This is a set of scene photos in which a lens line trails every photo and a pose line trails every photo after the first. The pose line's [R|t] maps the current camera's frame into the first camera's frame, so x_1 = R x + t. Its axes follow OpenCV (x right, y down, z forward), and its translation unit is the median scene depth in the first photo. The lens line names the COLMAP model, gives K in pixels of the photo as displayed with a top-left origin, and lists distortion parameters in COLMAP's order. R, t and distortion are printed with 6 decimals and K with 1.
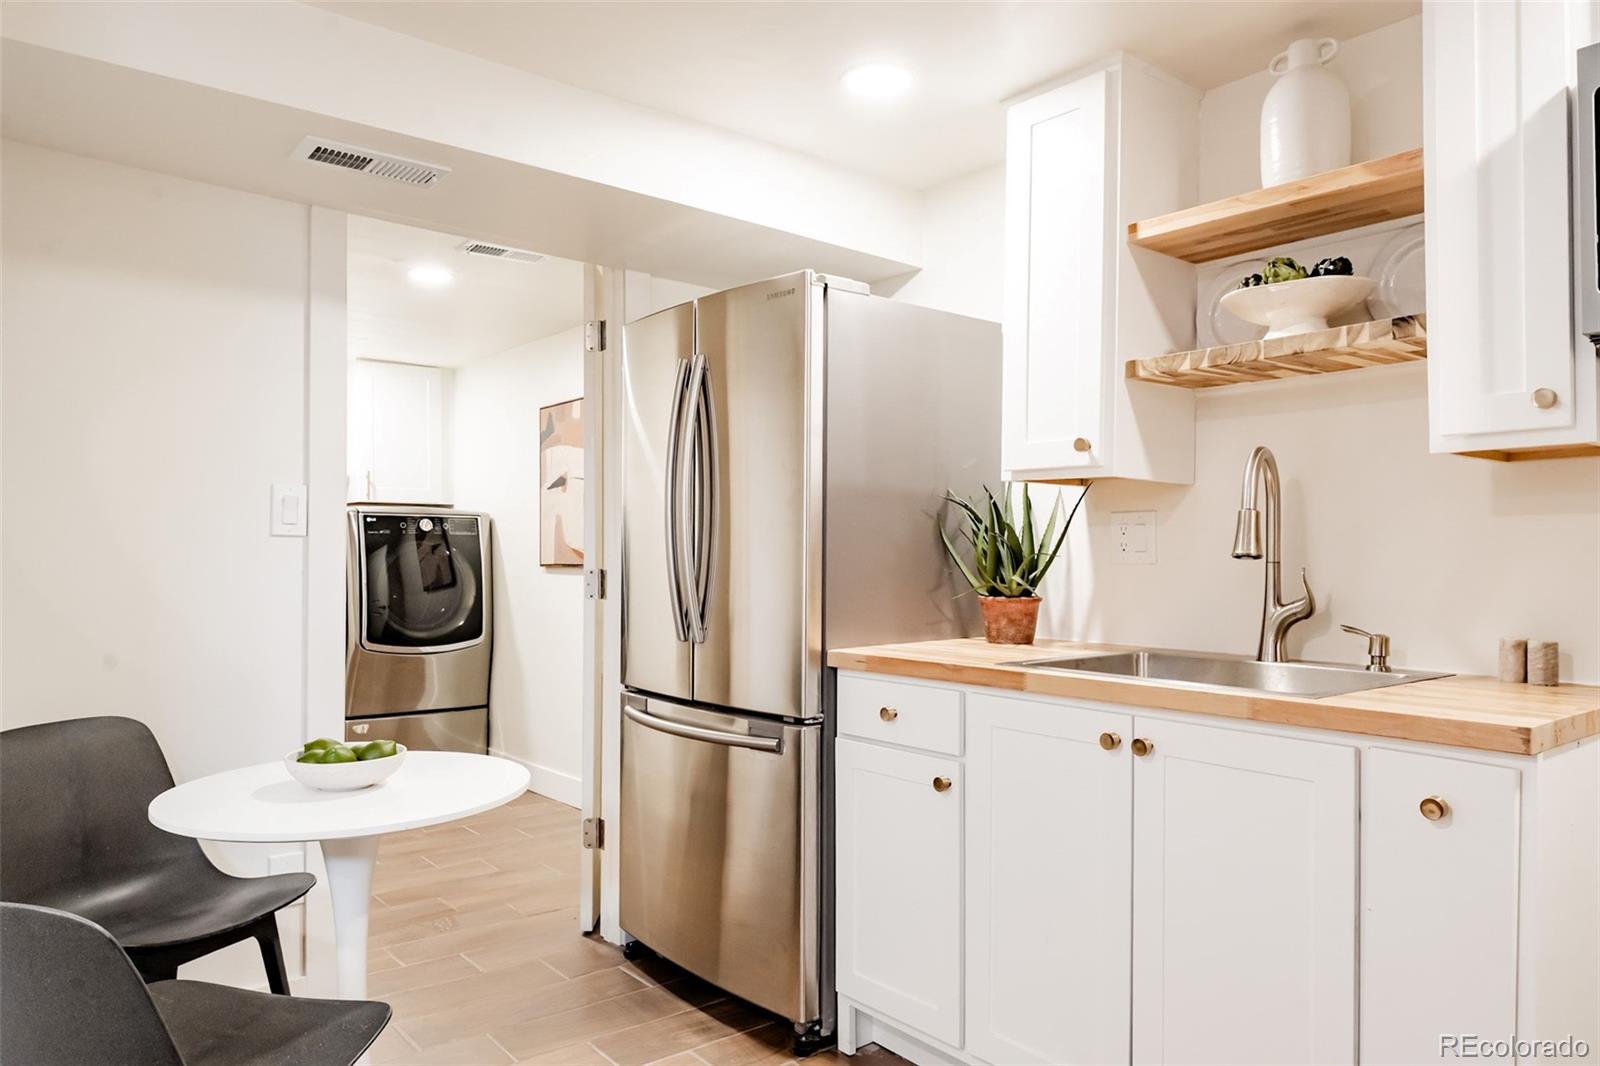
lens RADIAL K [[1094.6, 0, 758.6], [0, 1094.6, 553.5], [0, 0, 1]] dist [0.004020, -0.002181]
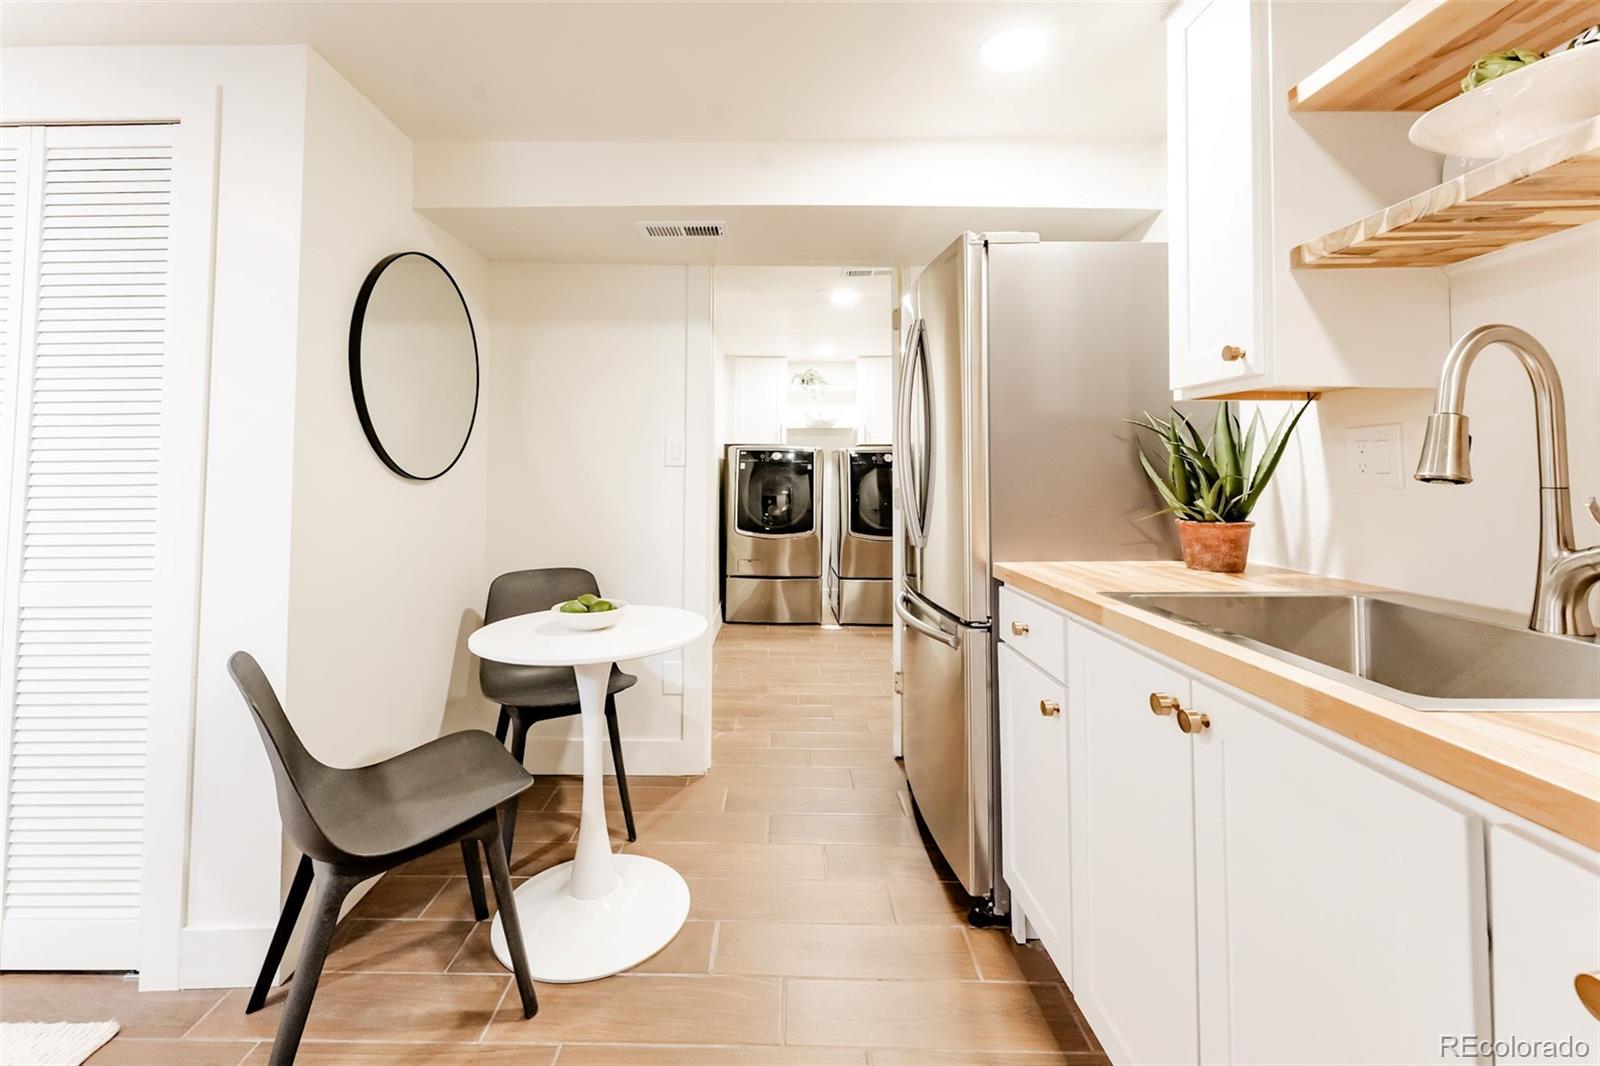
lens RADIAL K [[666.4, 0, 756.4], [0, 666.4, 449.9], [0, 0, 1]] dist [0.000815, 0.000332]
pose [[0.776318, -0.027360, -0.629748, 0.282985], [0.002774, 0.999196, -0.039992, -0.000438], [0.630336, 0.029299, 0.775769, 0.288655]]
